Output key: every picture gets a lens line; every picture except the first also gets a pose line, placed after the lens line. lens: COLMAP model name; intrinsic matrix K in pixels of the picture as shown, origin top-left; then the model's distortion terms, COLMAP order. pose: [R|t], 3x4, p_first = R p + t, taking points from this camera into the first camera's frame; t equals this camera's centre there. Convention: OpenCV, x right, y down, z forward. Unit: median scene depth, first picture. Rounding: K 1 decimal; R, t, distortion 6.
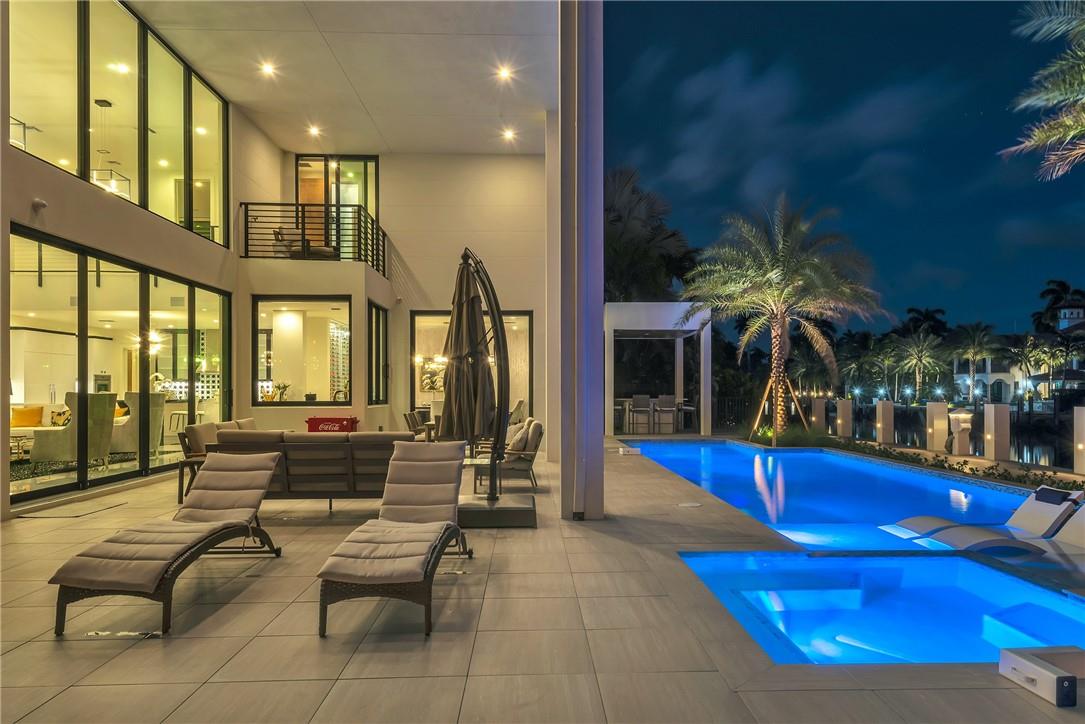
lens RADIAL K [[726.5, 0, 542.5], [0, 726.5, 362.0], [0, 0, 1]] dist [0.003292, -0.000041]
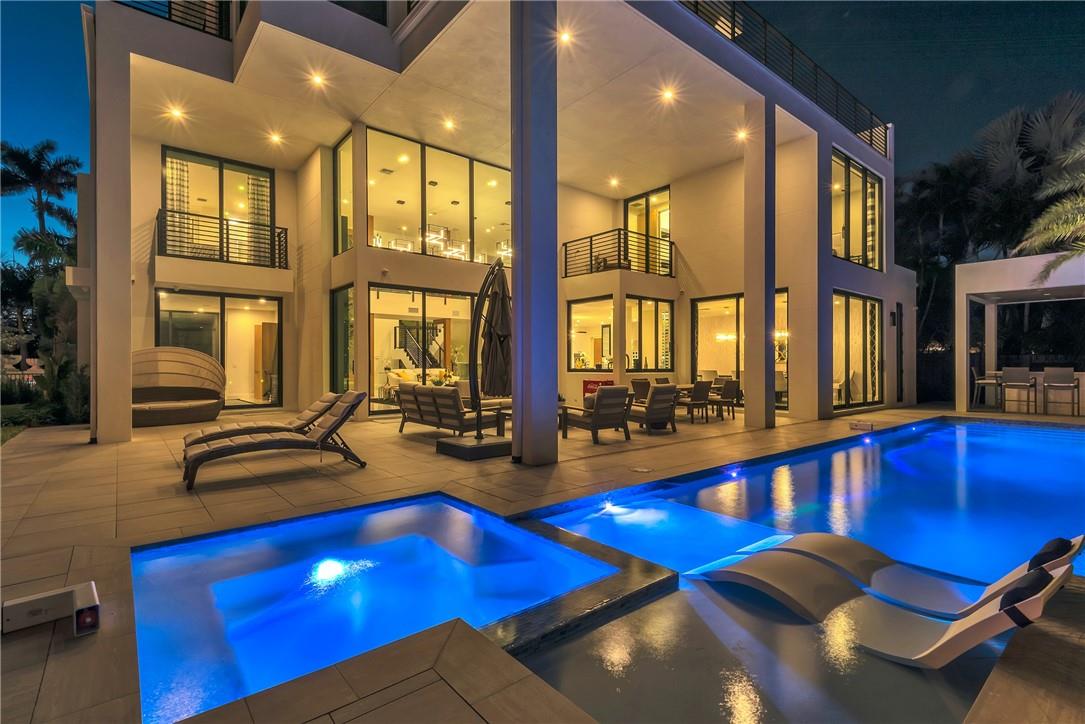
lens RADIAL K [[510.7, 0, 542.5], [0, 510.7, 362.0], [0, 0, 1]] dist [-0.002668, -0.000366]
pose [[0.623137, -0.004569, -0.782099, 0.424474], [0.035830, 0.999100, 0.022710, 0.012585], [0.781291, -0.042174, 0.622740, 0.264253]]
